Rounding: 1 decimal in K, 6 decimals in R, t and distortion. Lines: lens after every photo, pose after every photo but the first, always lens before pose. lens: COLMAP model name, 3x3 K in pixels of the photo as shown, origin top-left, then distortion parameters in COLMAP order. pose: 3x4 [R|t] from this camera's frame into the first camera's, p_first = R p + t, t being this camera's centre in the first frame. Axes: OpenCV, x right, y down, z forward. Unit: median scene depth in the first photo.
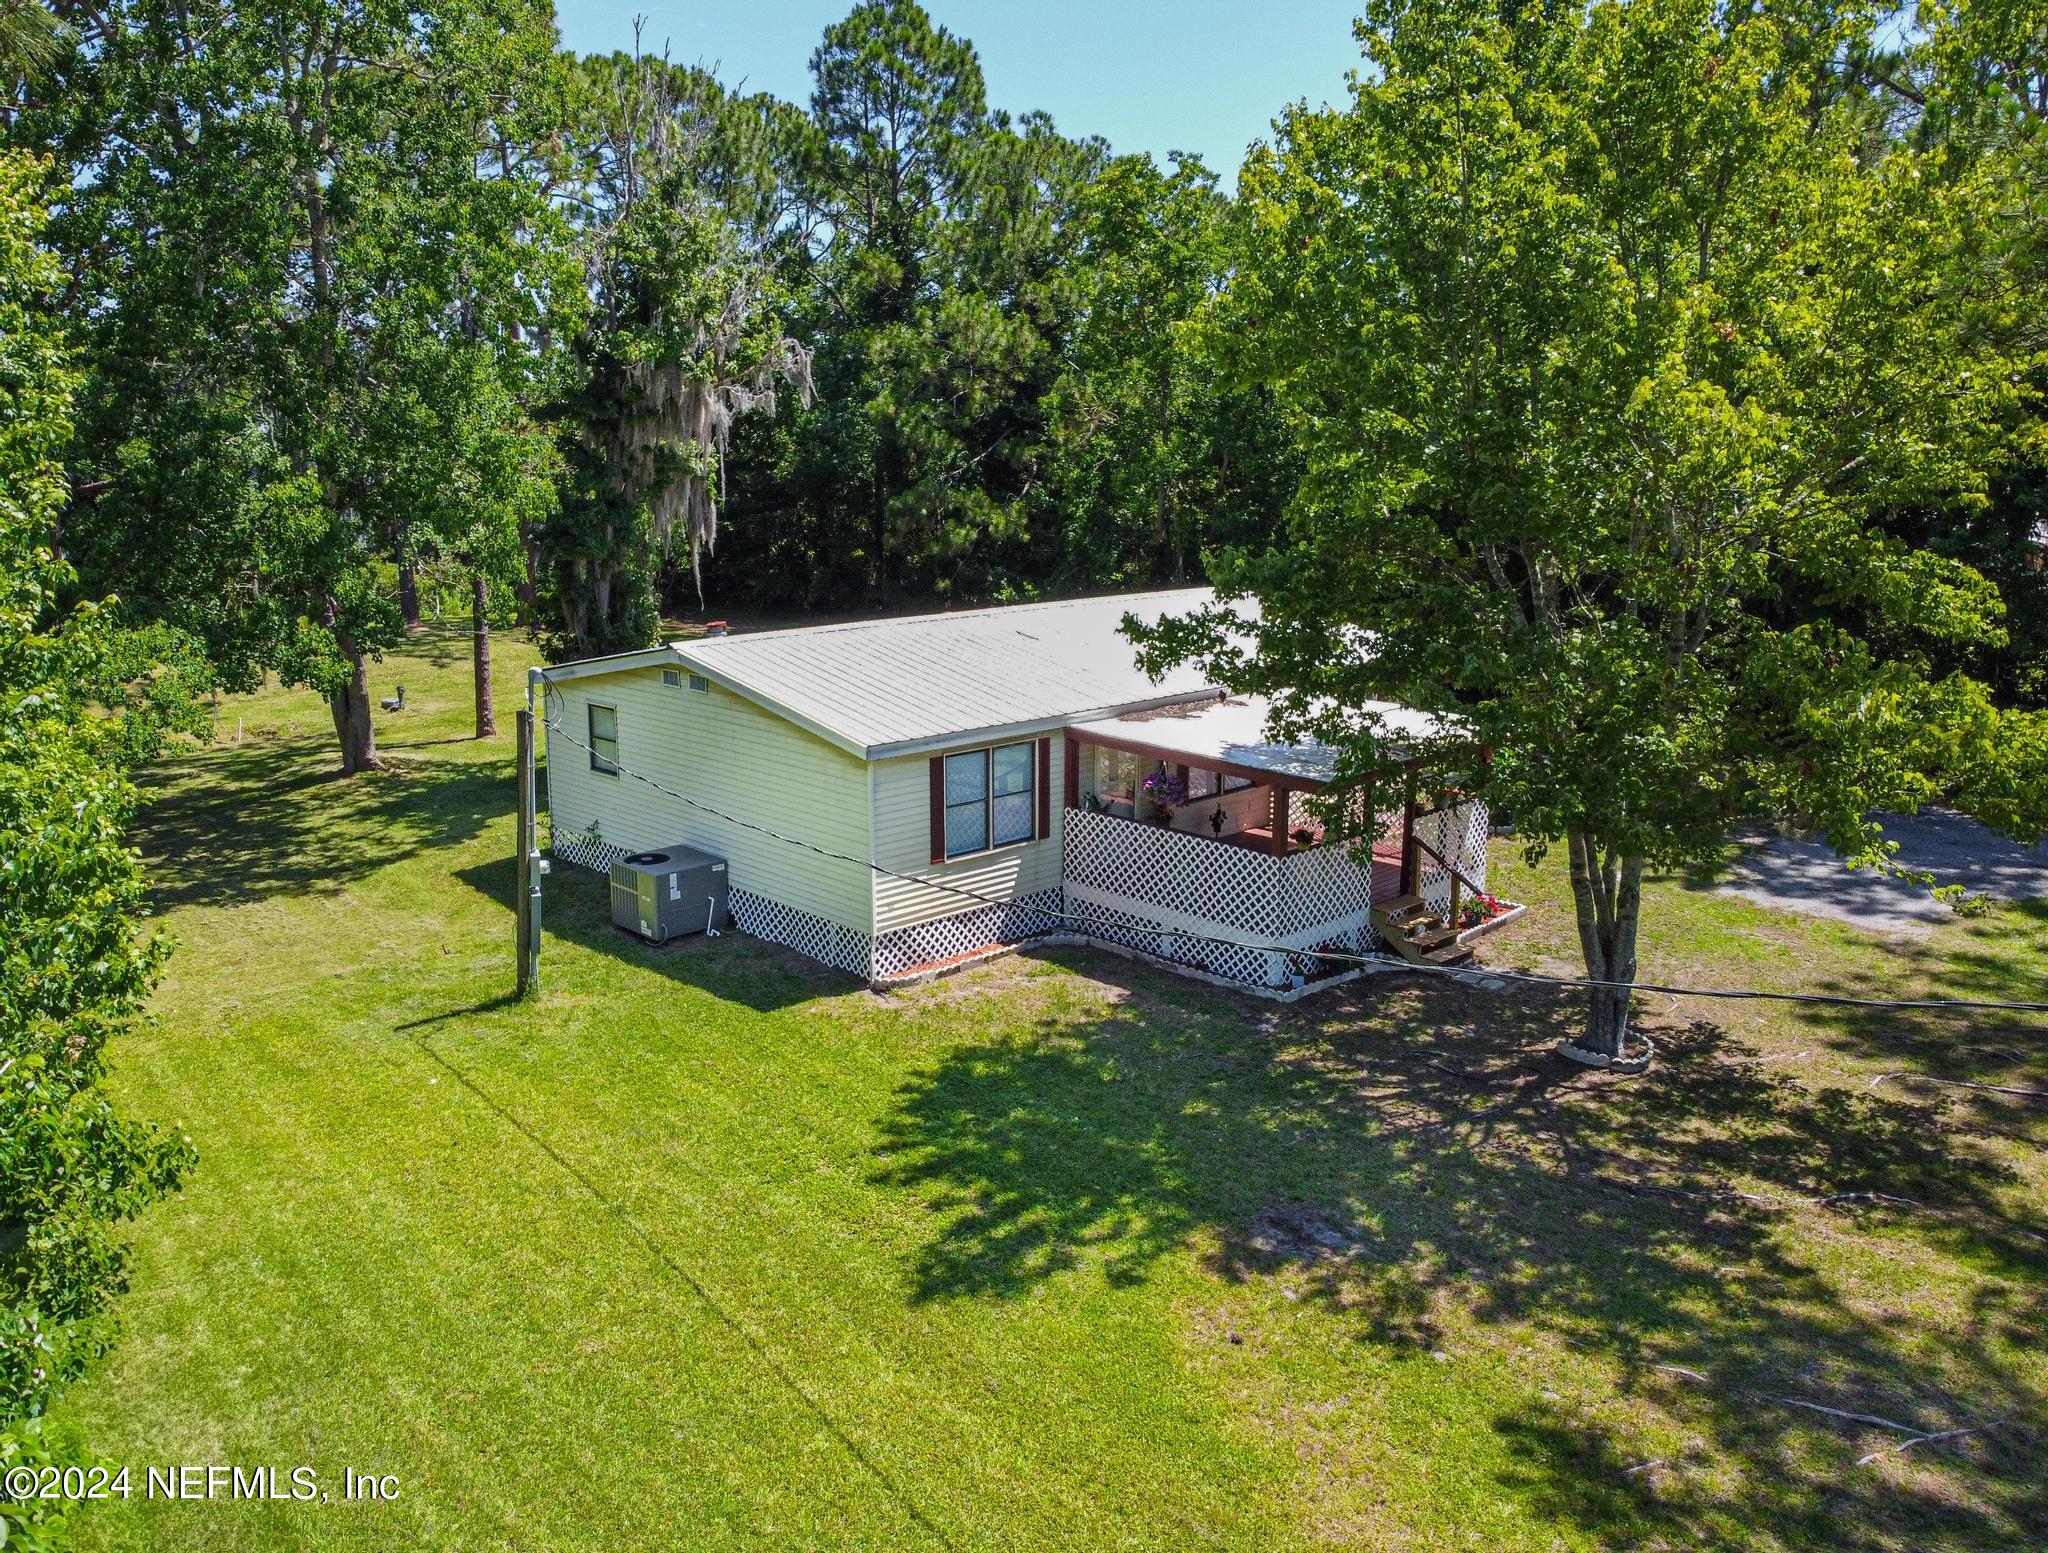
lens RADIAL K [[1655.2, 0, 1003.4], [0, 1655.2, 788.5], [0, 0, 1]] dist [-0.012607, -0.002867]
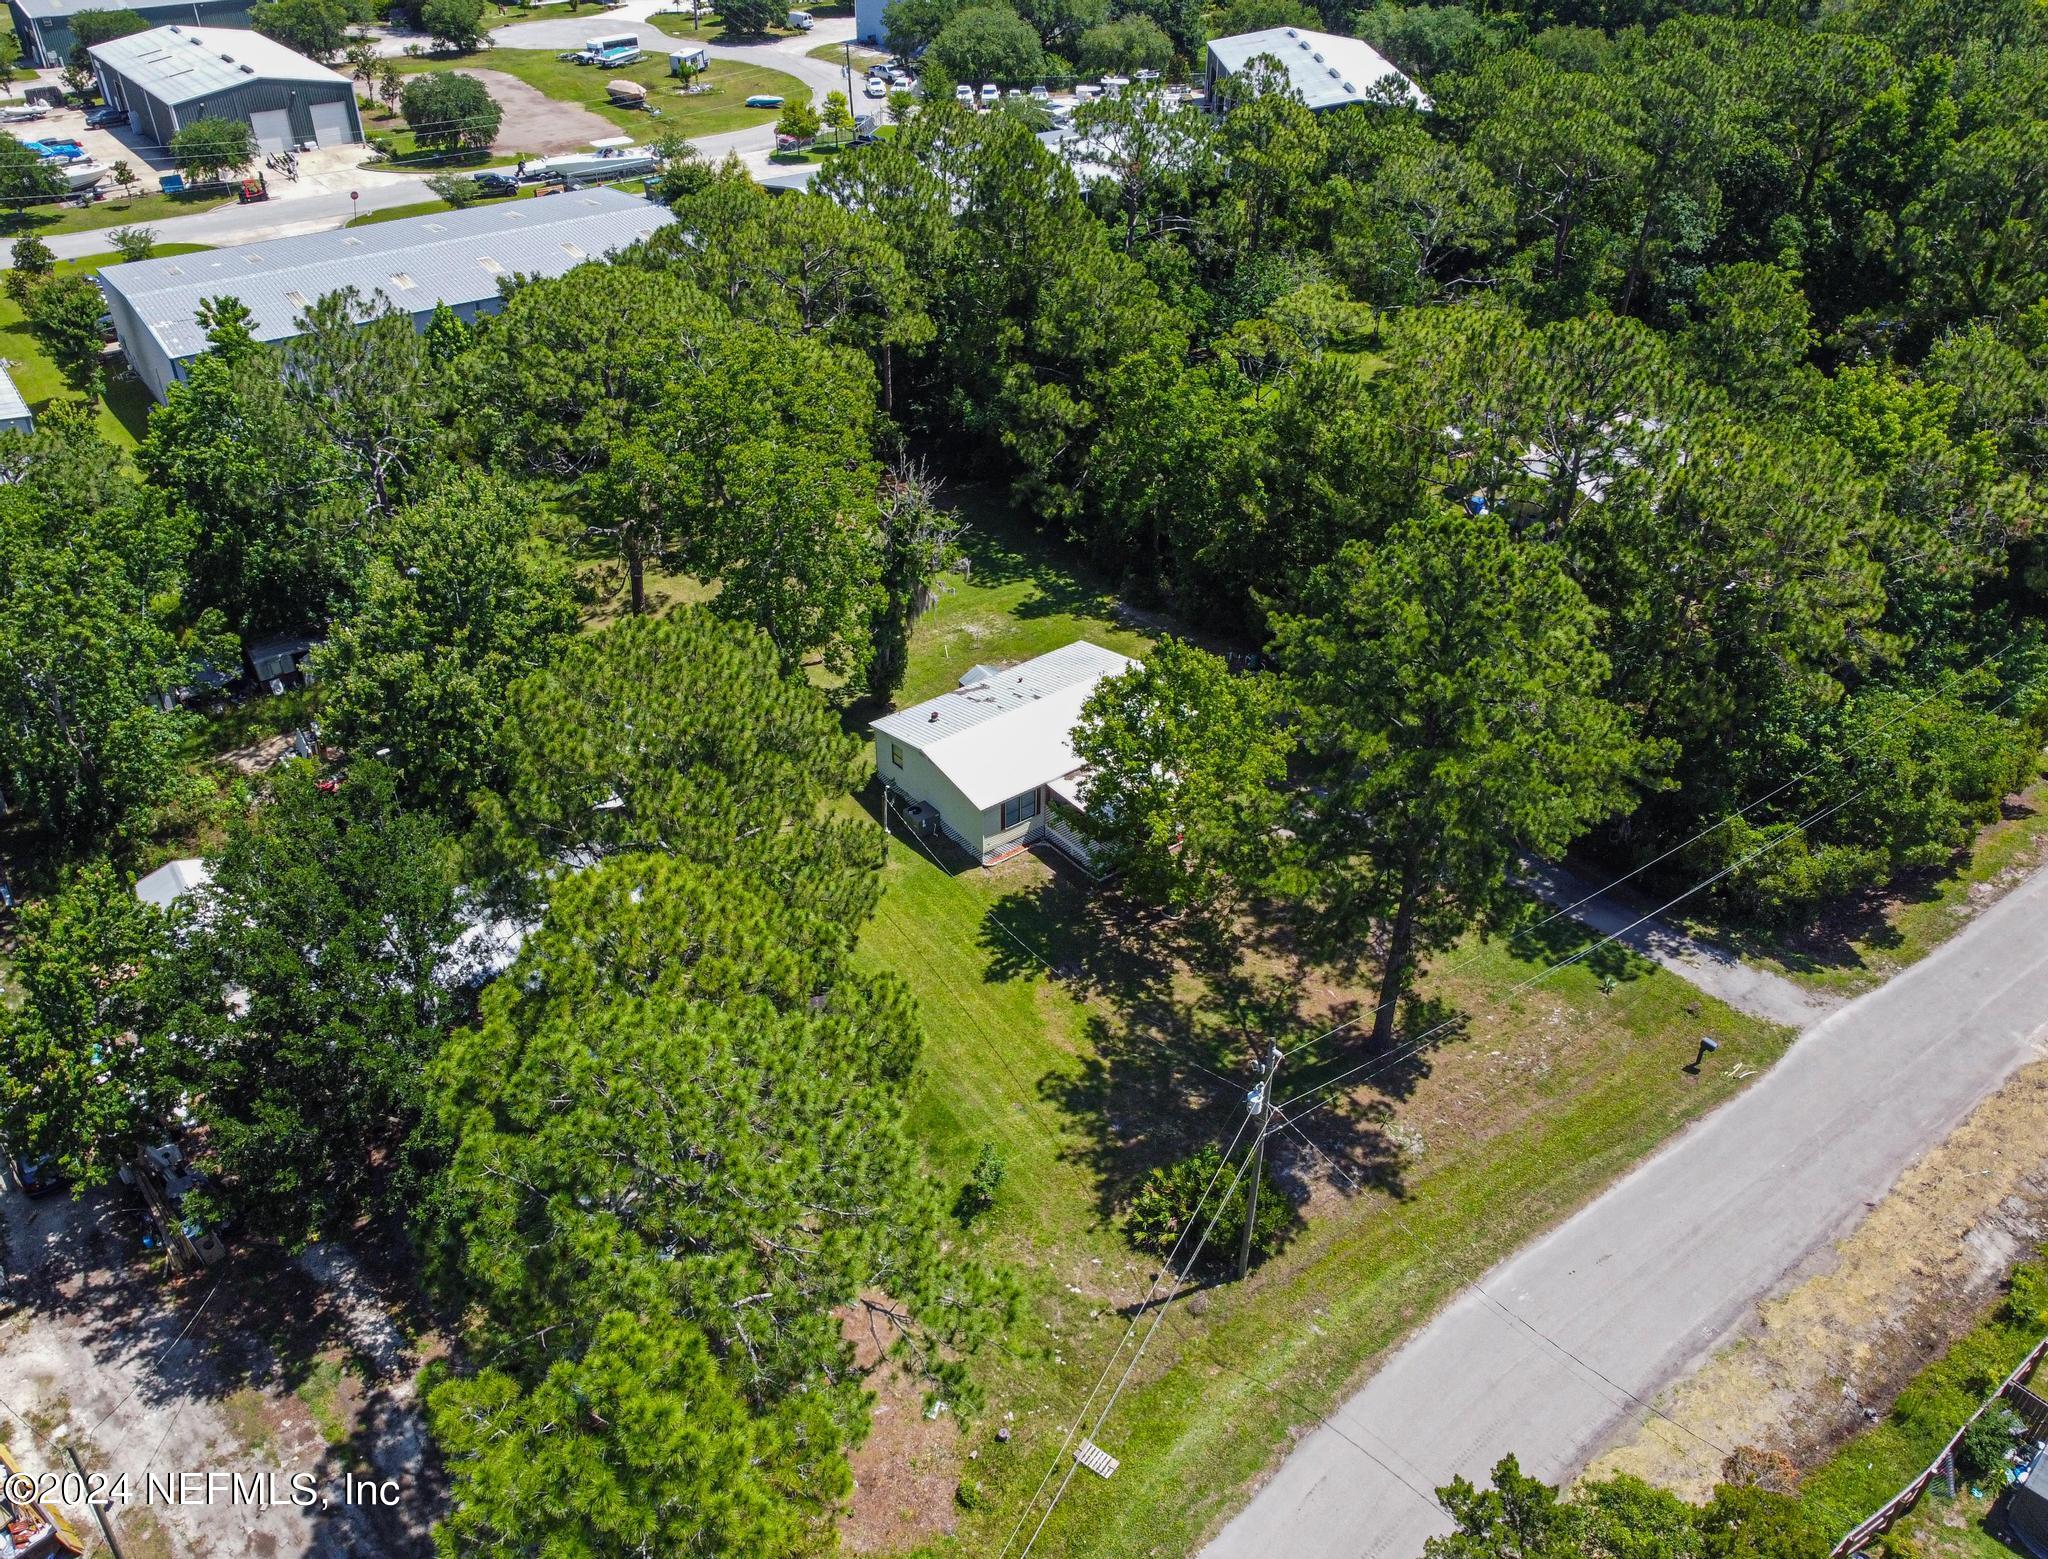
lens RADIAL K [[1655.2, 0, 1030.8], [0, 1655.2, 777.7], [0, 0, 1]] dist [-0.012607, -0.002867]
pose [[0.995791, 0.055056, -0.073279, 0.305945], [-0.023768, 0.927255, 0.373676, -1.556310], [0.088522, -0.370361, 0.924660, -2.454925]]
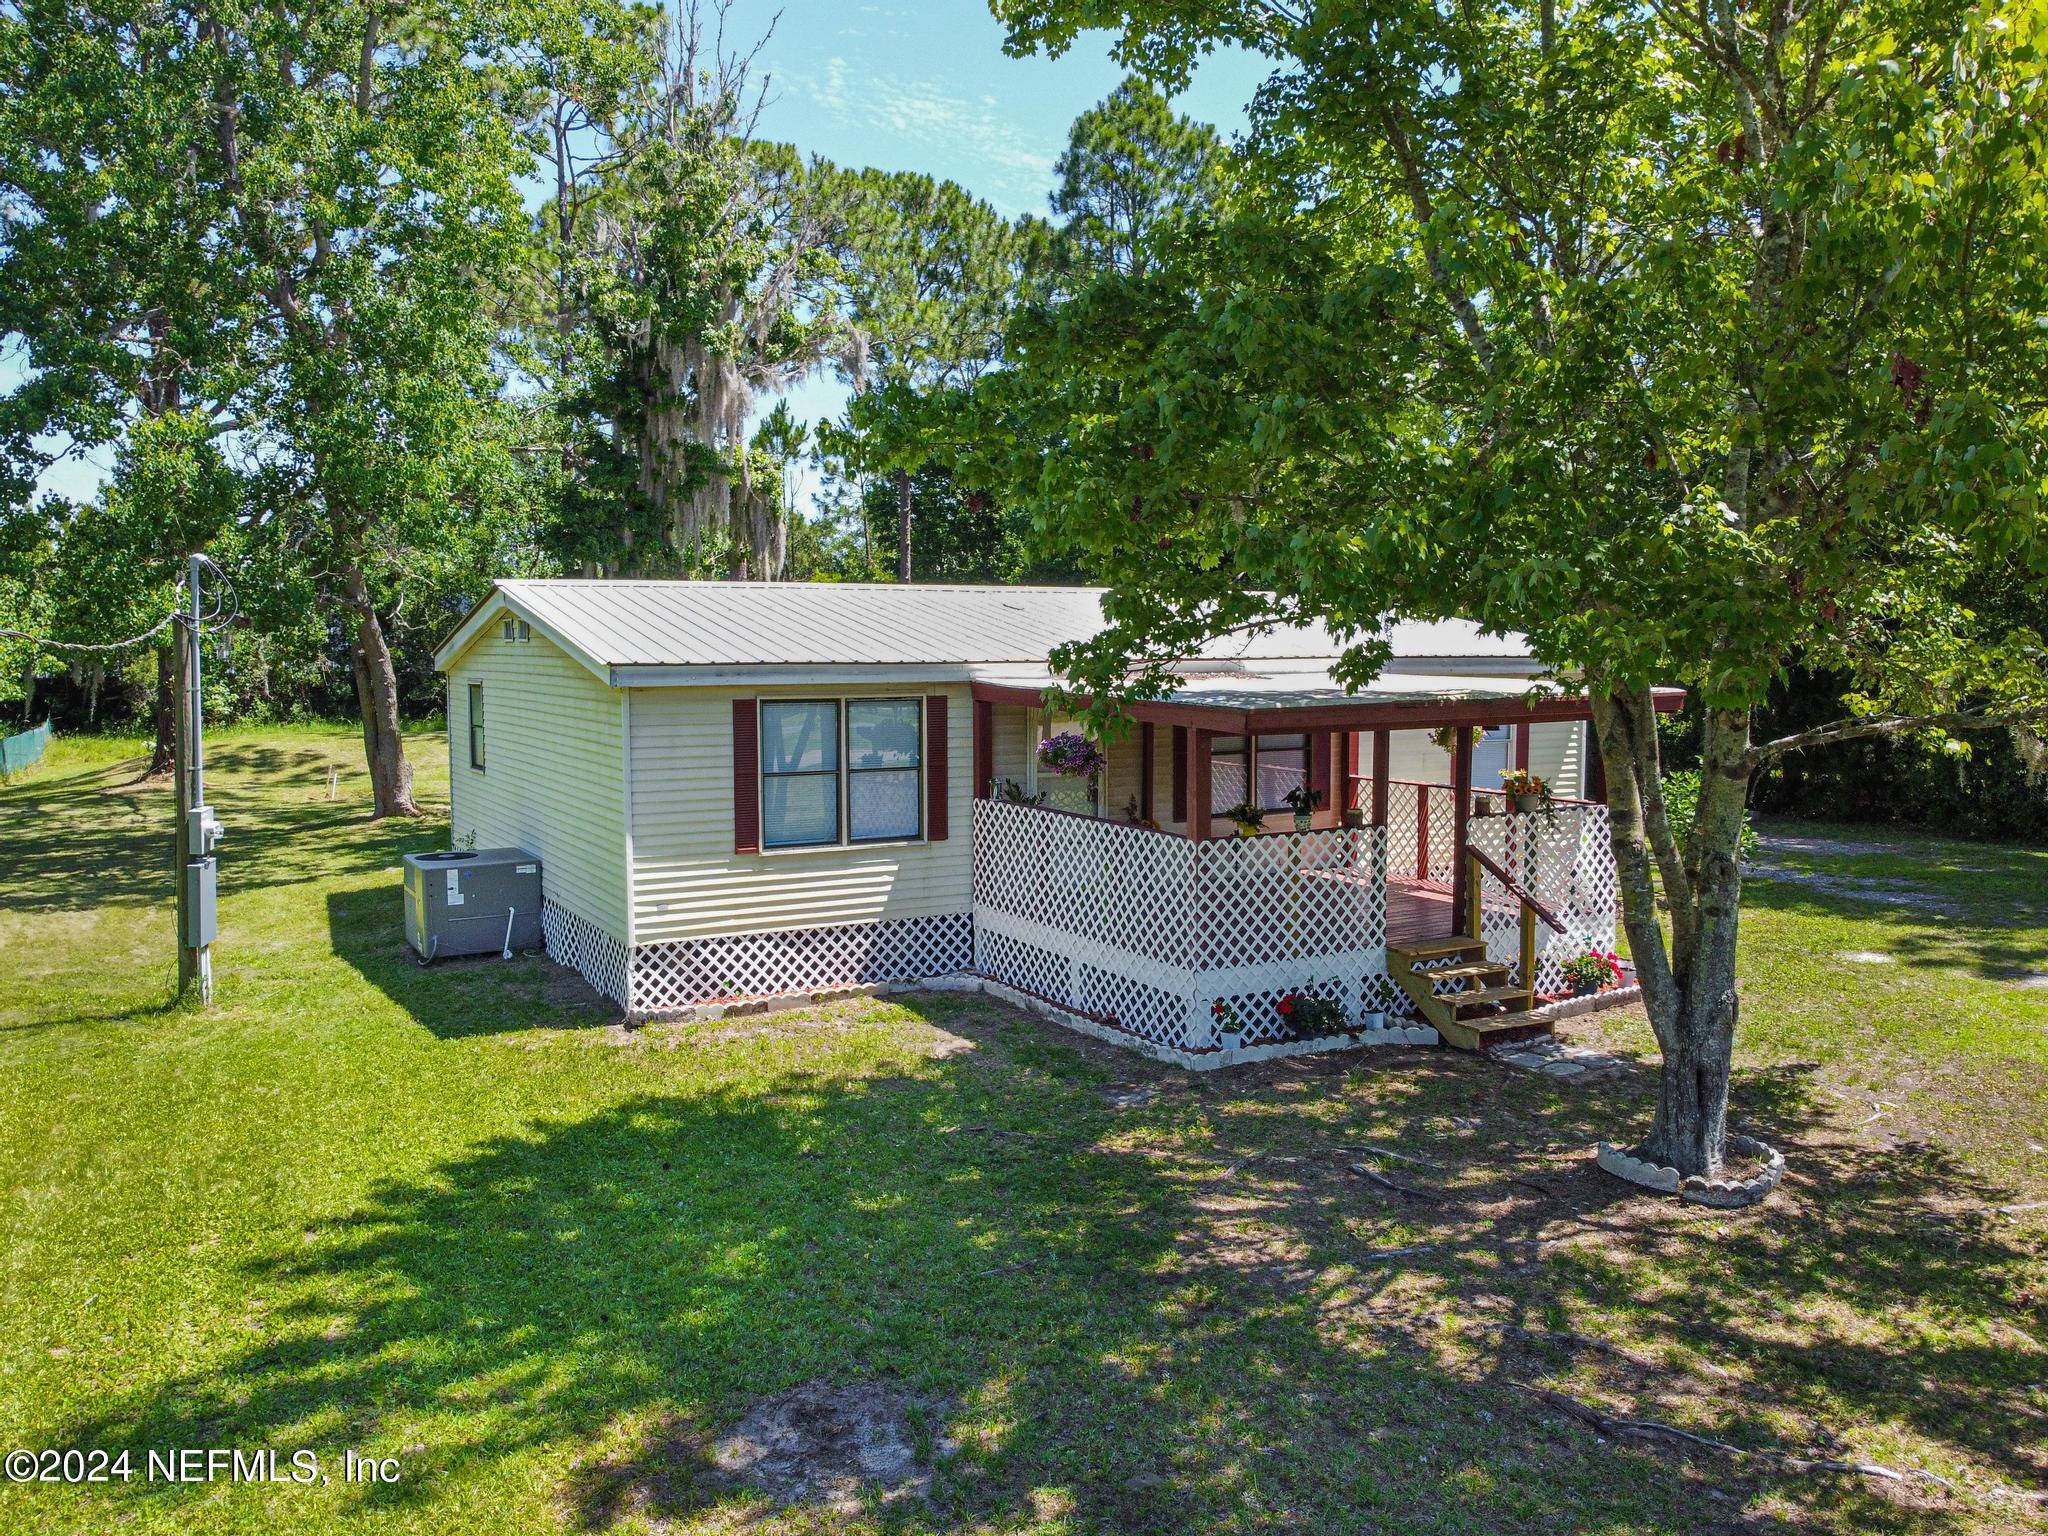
lens RADIAL K [[1599.9, 0, 1019.0], [0, 1599.9, 751.4], [0, 0, 1]] dist [-0.016372, 0.009514]
pose [[0.973149, 0.013256, -0.229792, 0.272426], [-0.045377, 0.989796, -0.135070, 0.105753], [0.225657, 0.141870, 0.963821, 0.432459]]
